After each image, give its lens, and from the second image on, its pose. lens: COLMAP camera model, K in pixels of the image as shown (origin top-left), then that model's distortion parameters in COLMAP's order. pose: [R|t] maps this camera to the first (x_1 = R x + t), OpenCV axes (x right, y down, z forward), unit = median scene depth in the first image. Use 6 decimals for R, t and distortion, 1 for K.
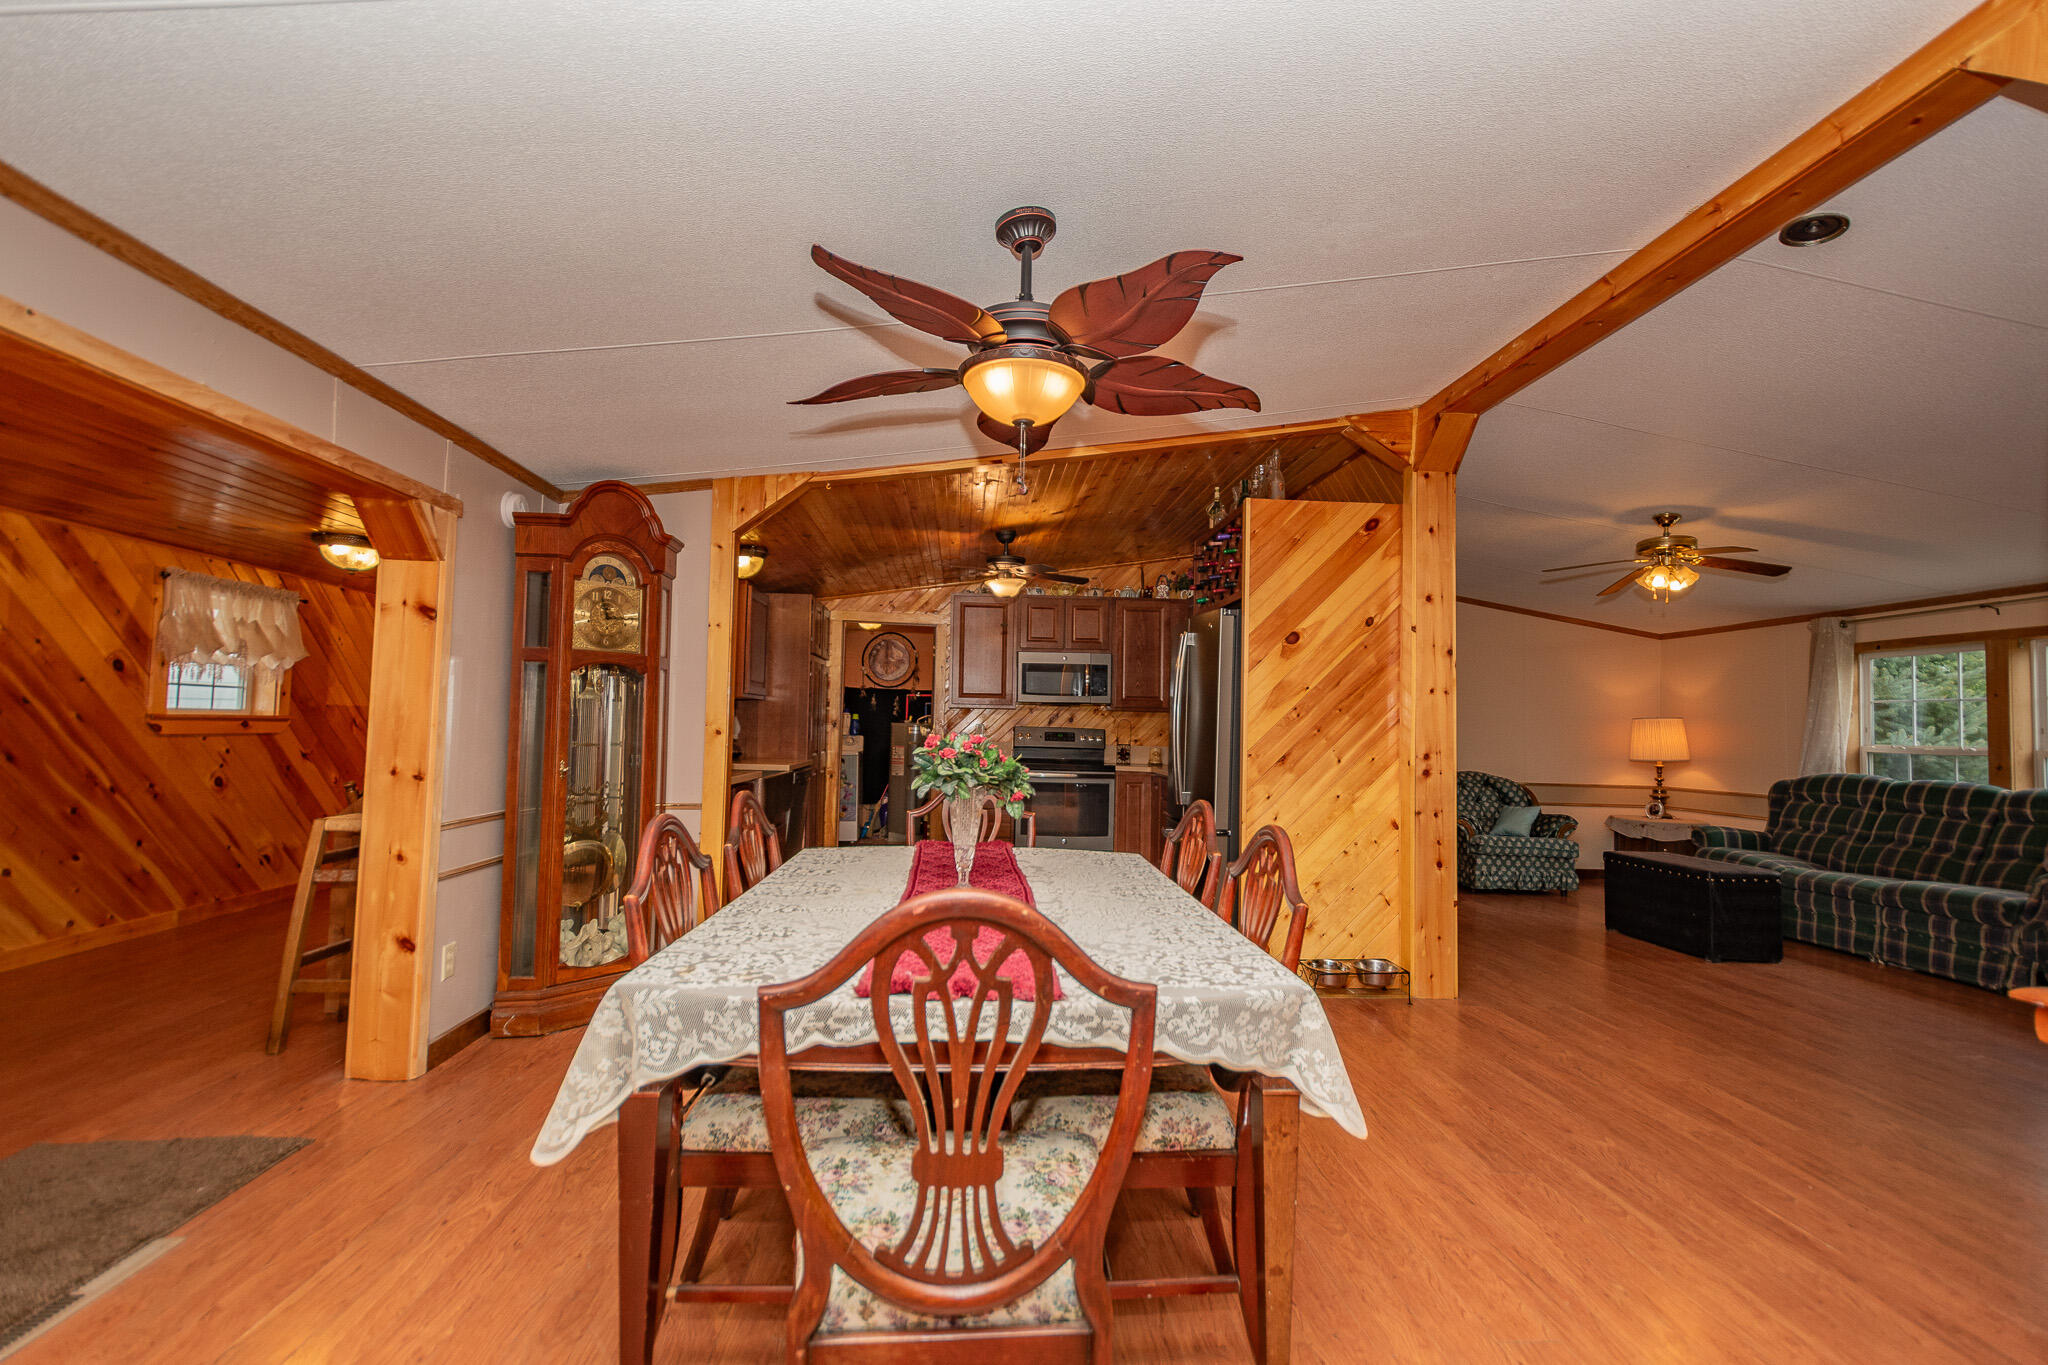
lens RADIAL K [[886.7, 0, 1030.5], [0, 886.7, 691.1], [0, 0, 1]] dist [0.027084, -0.010610]
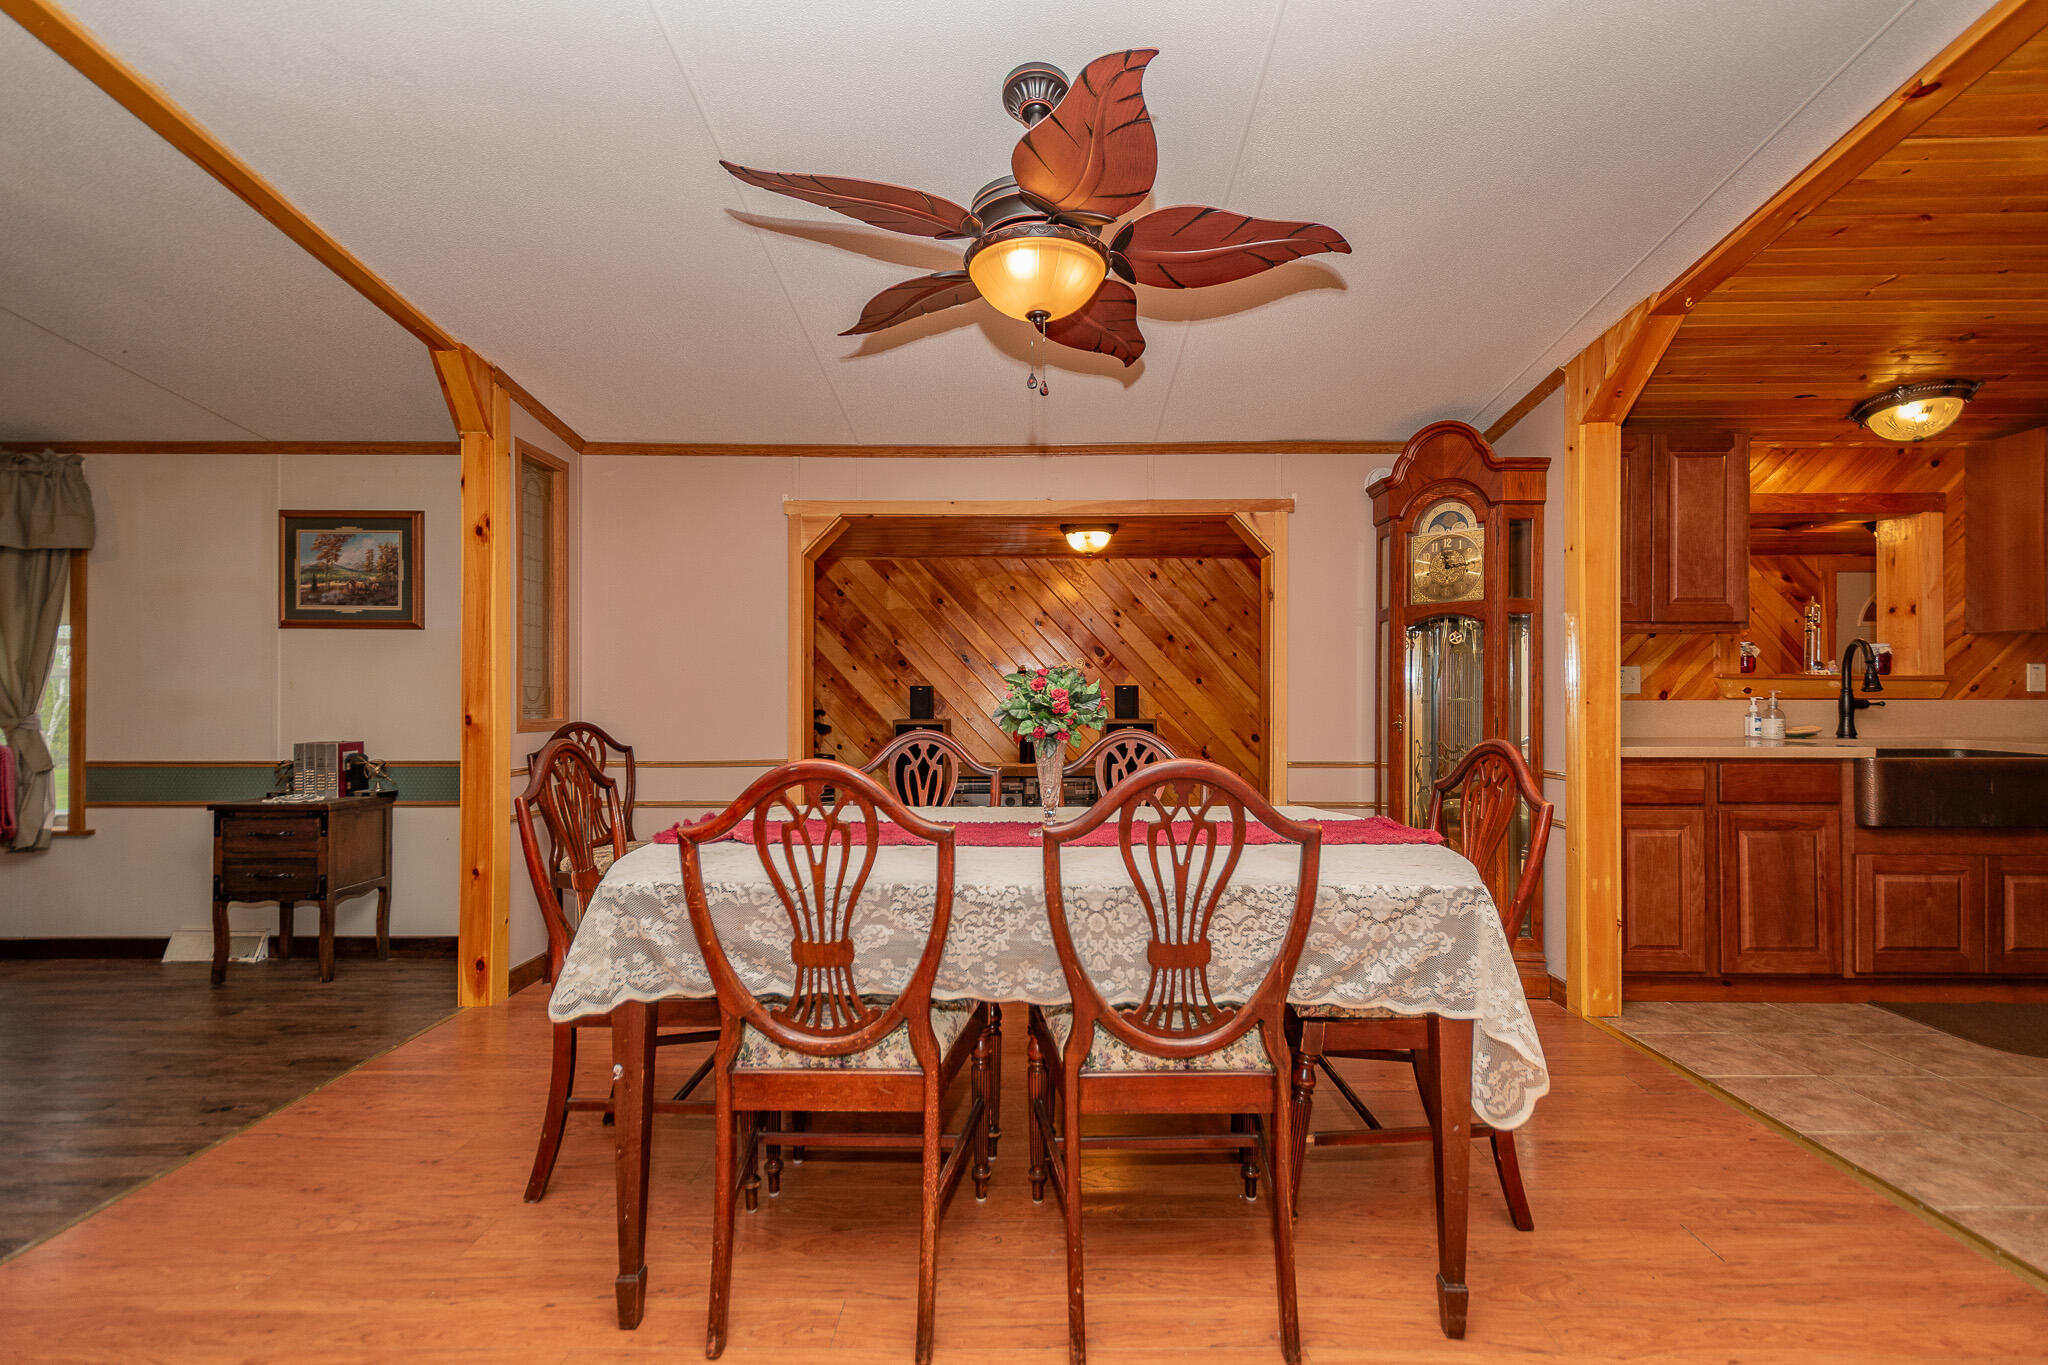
lens RADIAL K [[886.7, 0, 1030.5], [0, 886.7, 691.1], [0, 0, 1]] dist [0.027084, -0.010610]
pose [[-0.095401, -0.024319, -0.995142, 0.339269], [0.043002, 0.998668, -0.028528, 0.038667], [0.994510, -0.045515, -0.094228, 0.430787]]
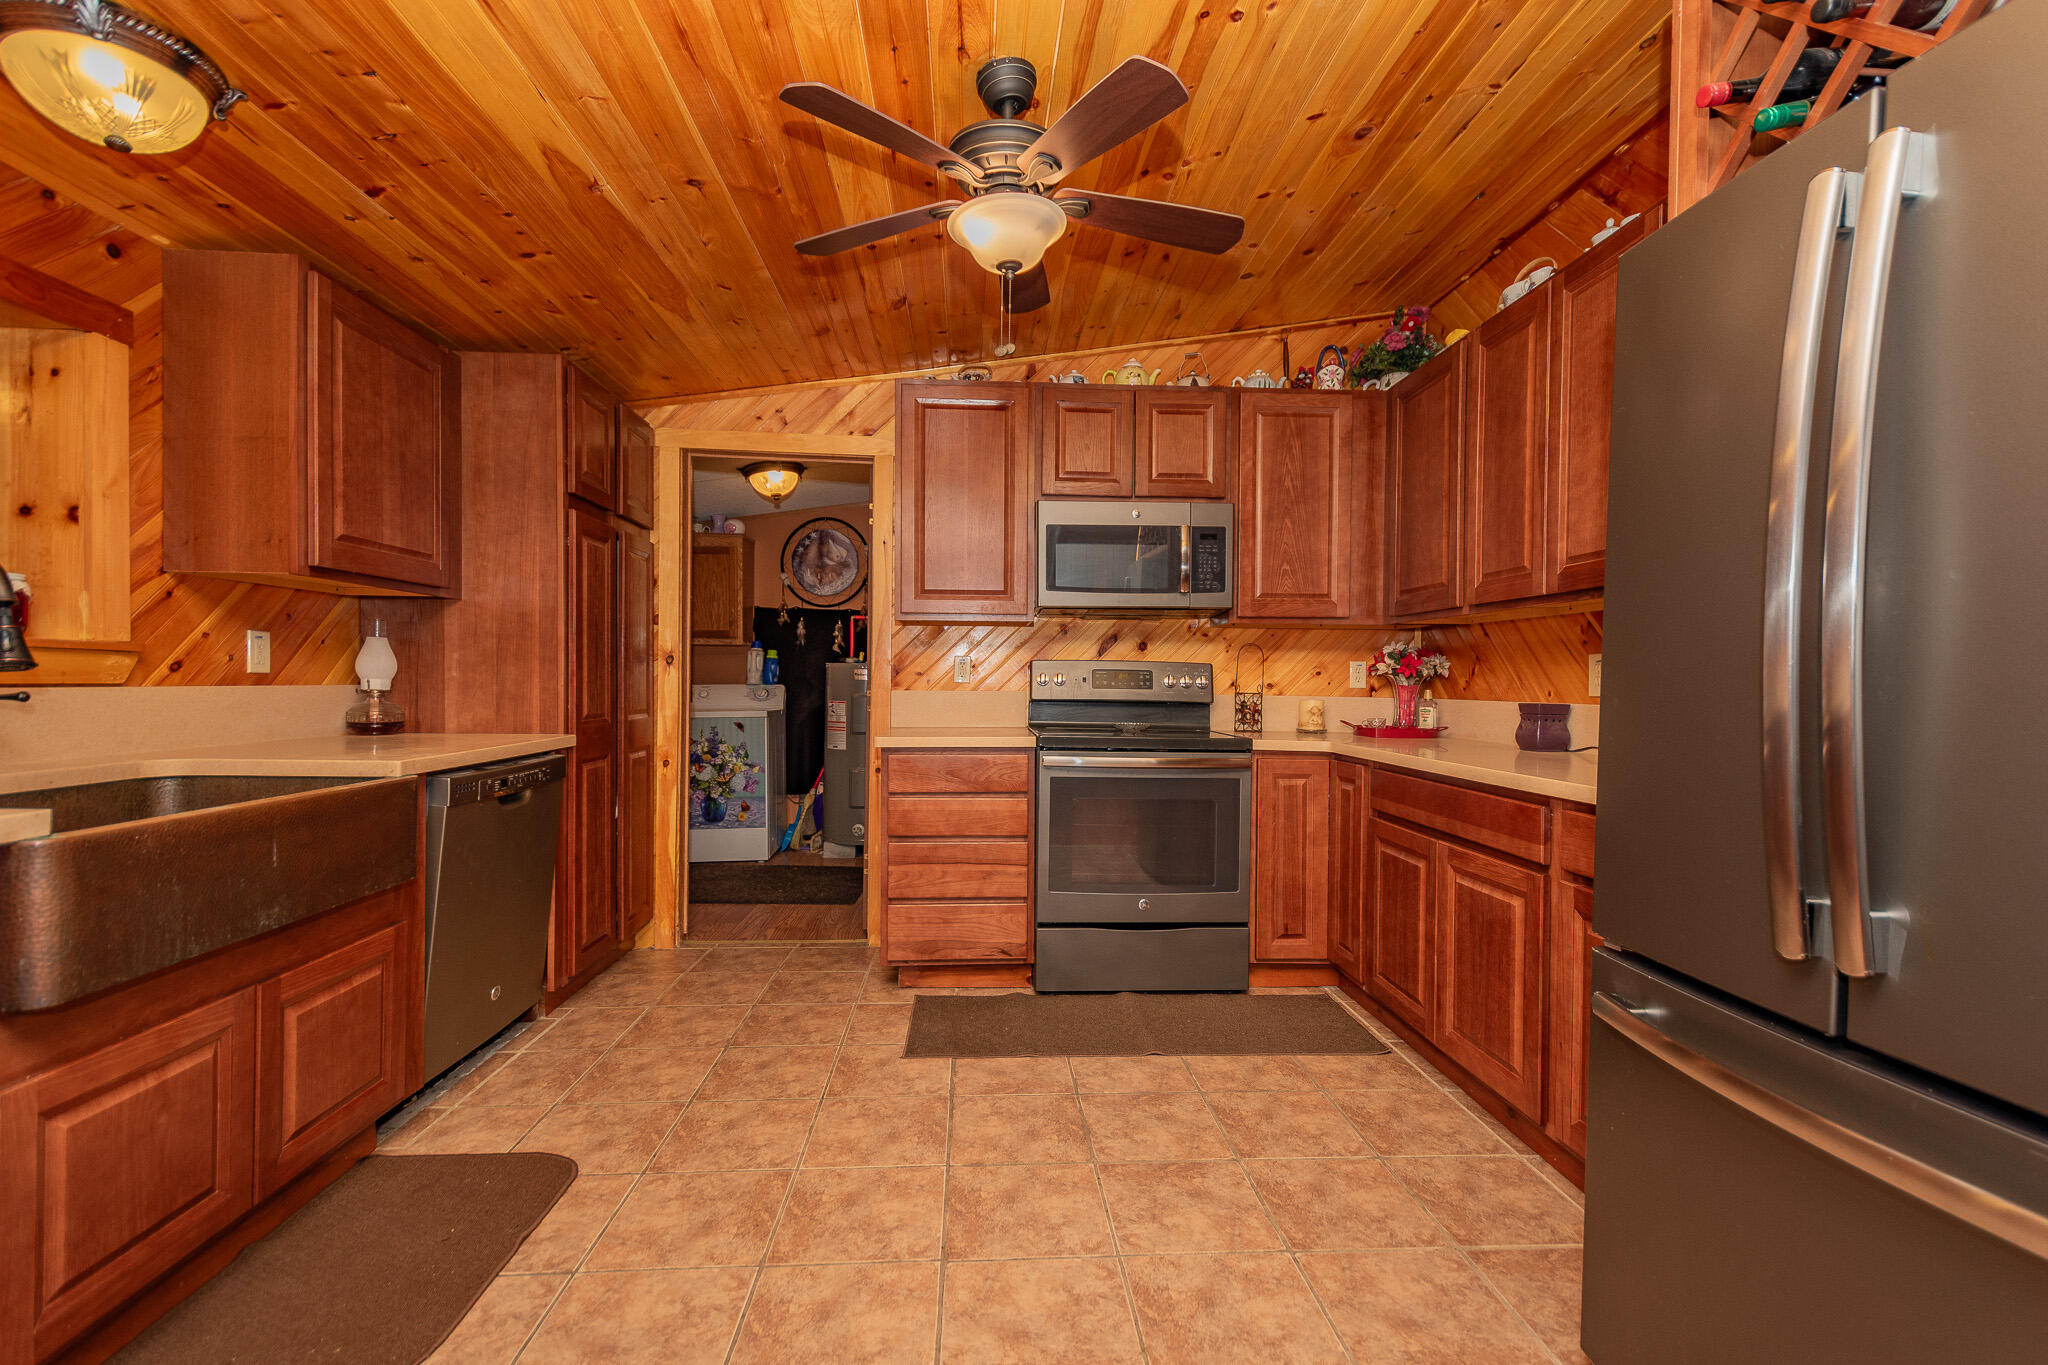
lens RADIAL K [[893.1, 0, 1033.6], [0, 893.1, 690.4], [0, 0, 1]] dist [0.010948, -0.001095]
pose [[0.999910, -0.011565, -0.006751, -0.019098], [0.011901, 0.998569, 0.052132, 0.041944], [0.006139, -0.052208, 0.998617, 0.674753]]
